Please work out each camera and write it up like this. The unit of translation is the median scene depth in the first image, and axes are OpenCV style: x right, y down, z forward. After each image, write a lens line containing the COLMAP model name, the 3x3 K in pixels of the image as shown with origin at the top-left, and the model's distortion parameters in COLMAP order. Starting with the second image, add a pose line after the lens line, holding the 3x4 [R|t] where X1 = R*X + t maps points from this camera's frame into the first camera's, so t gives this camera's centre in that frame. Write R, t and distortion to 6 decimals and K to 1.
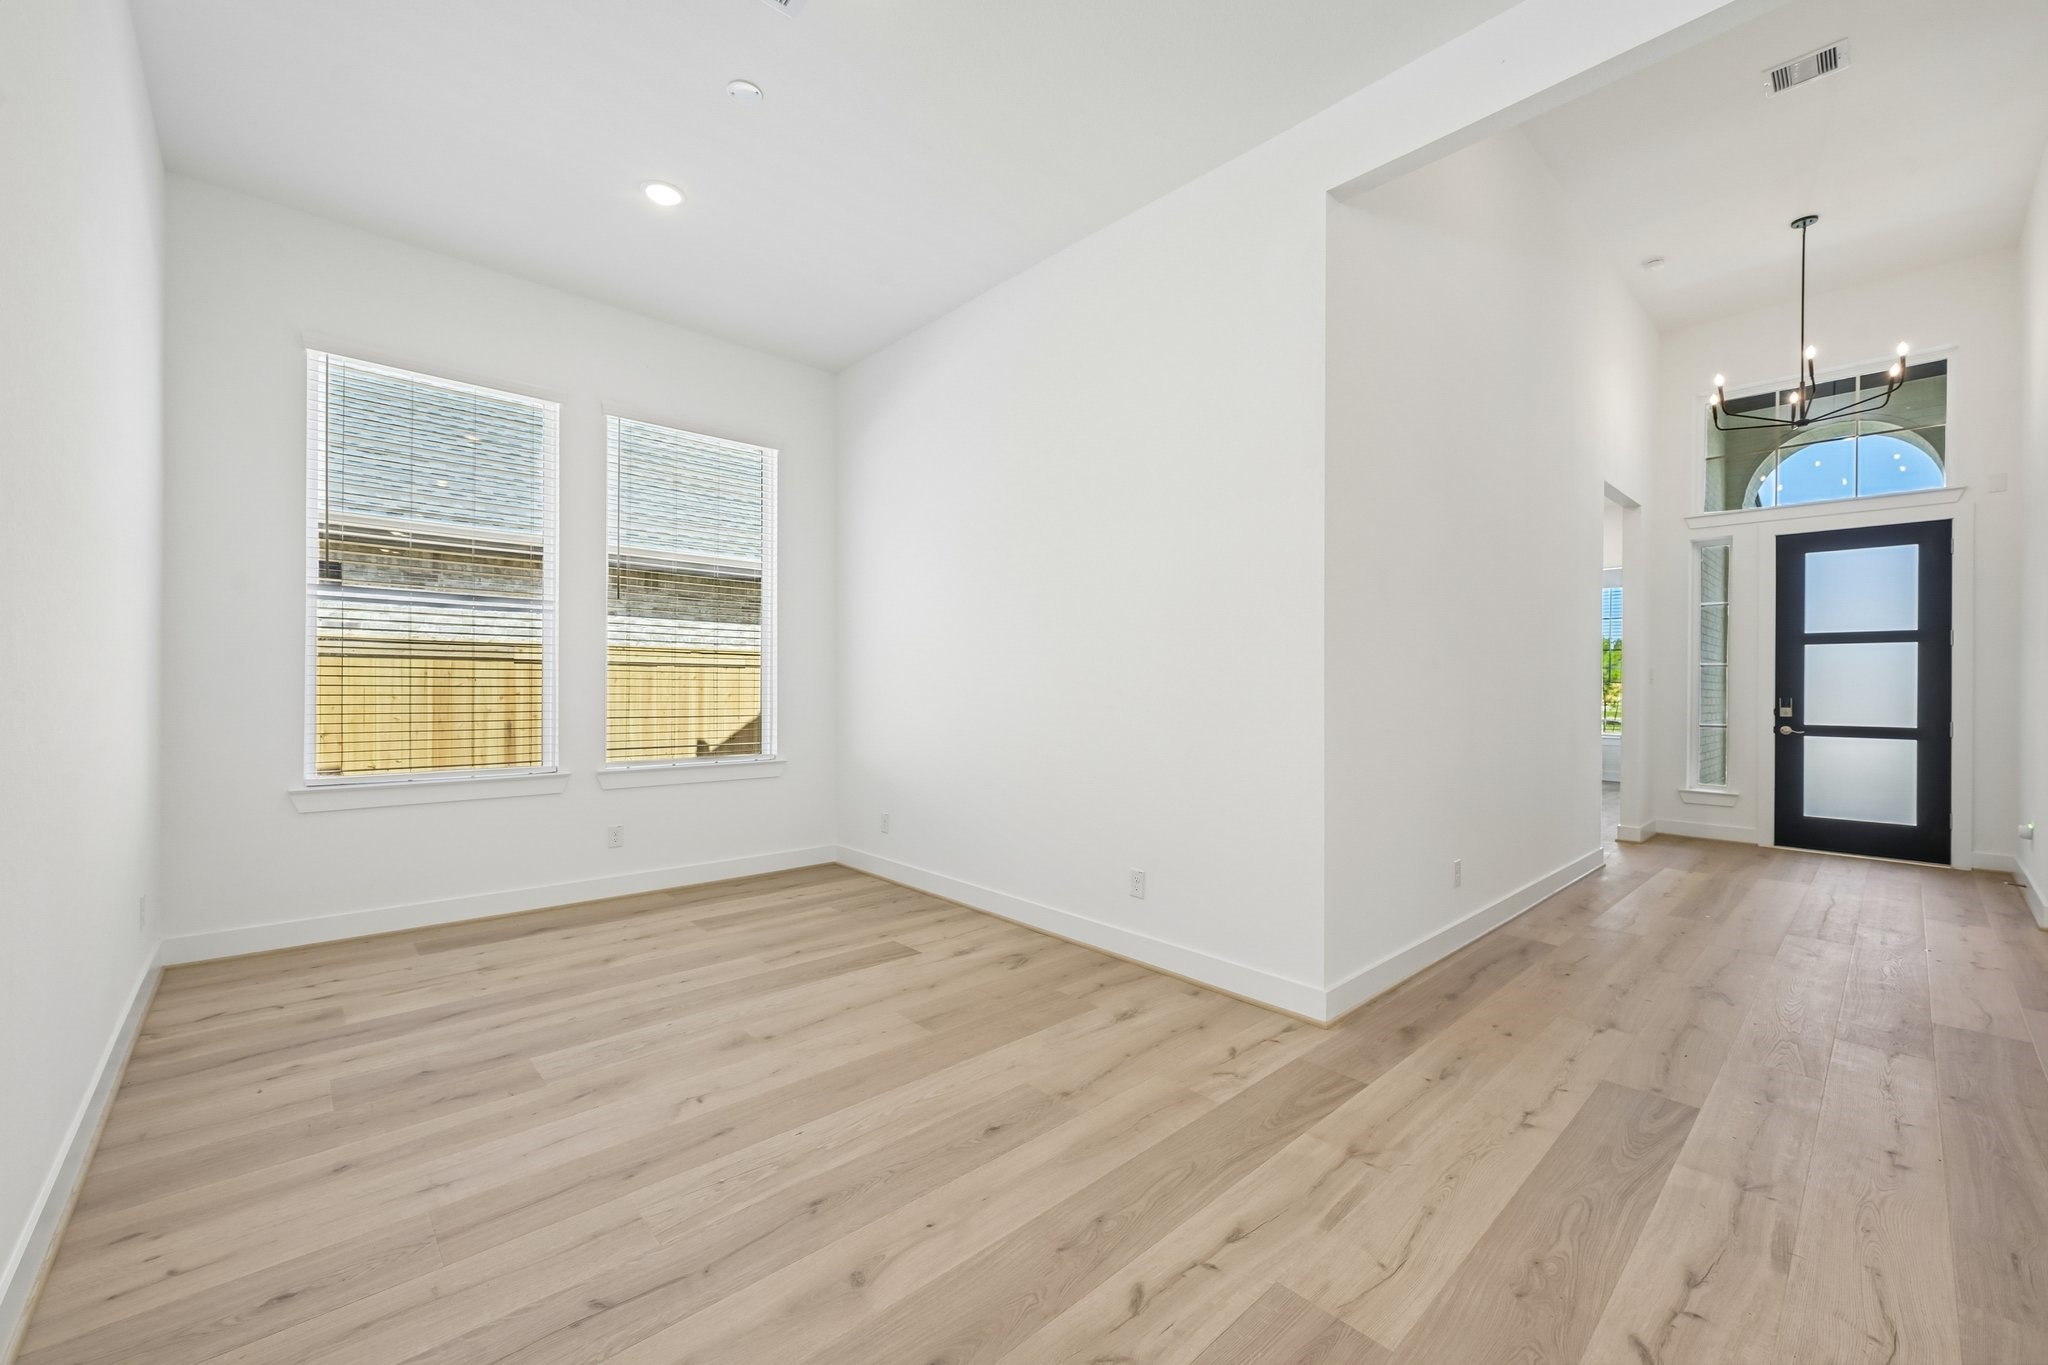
lens RADIAL K [[808.5, 0, 1022.8], [0, 808.5, 692.2], [0, 0, 1]] dist [0.000978, -0.000253]
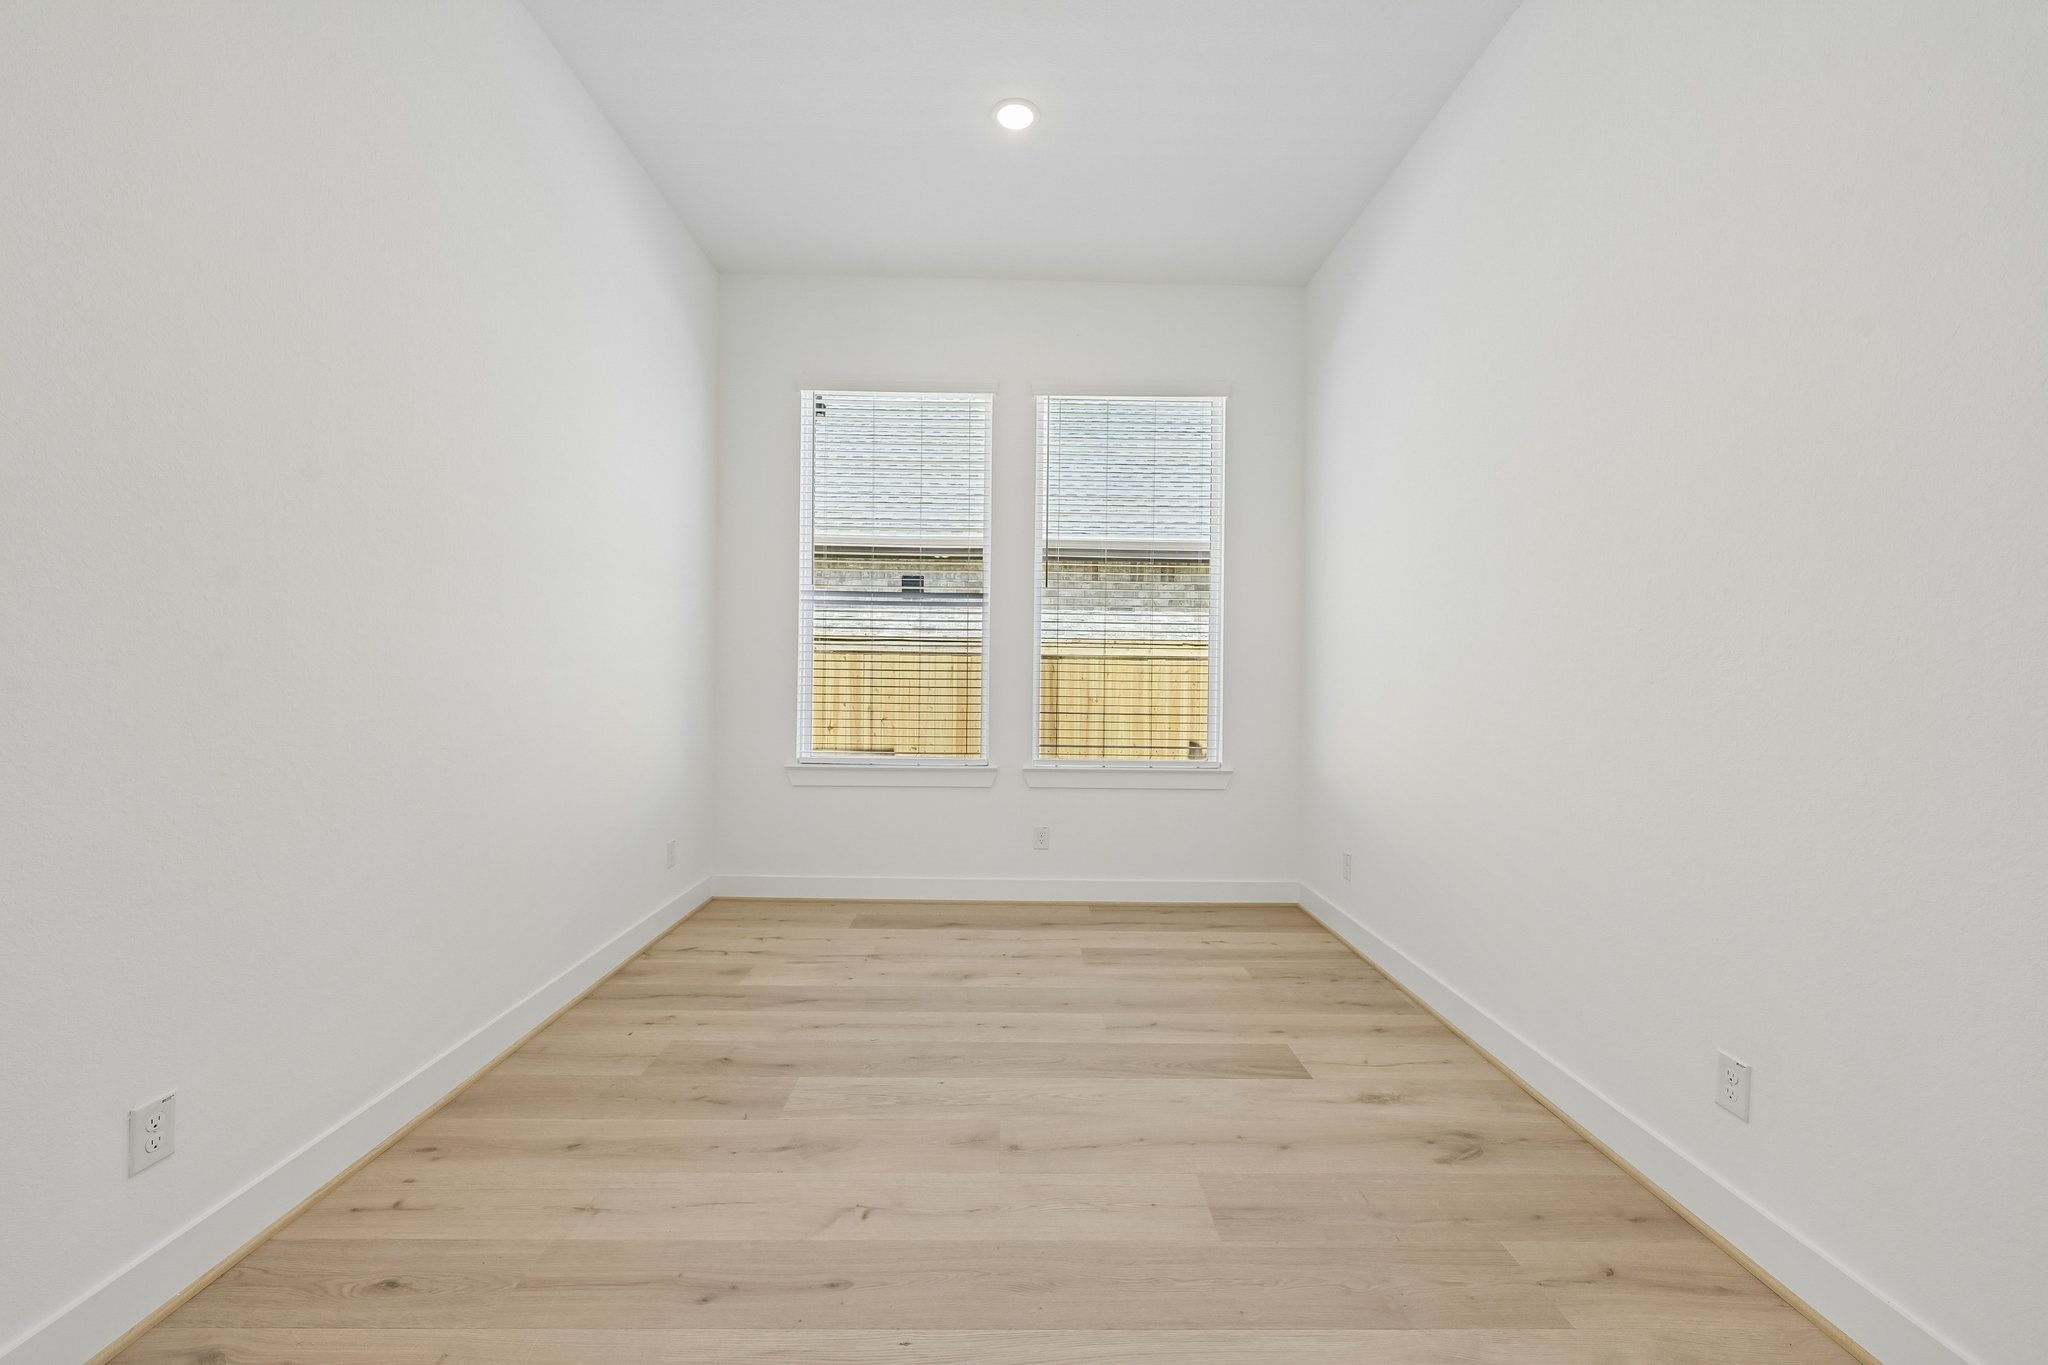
lens RADIAL K [[815.8, 0, 1024.0], [0, 815.8, 682.5], [0, 0, 1]] dist [-0.000173, -0.000048]
pose [[0.744813, 0.005996, -0.667246, 0.148783], [-0.011978, 0.999919, -0.004384, 0.000822], [0.667166, 0.011258, 0.744824, 0.341992]]
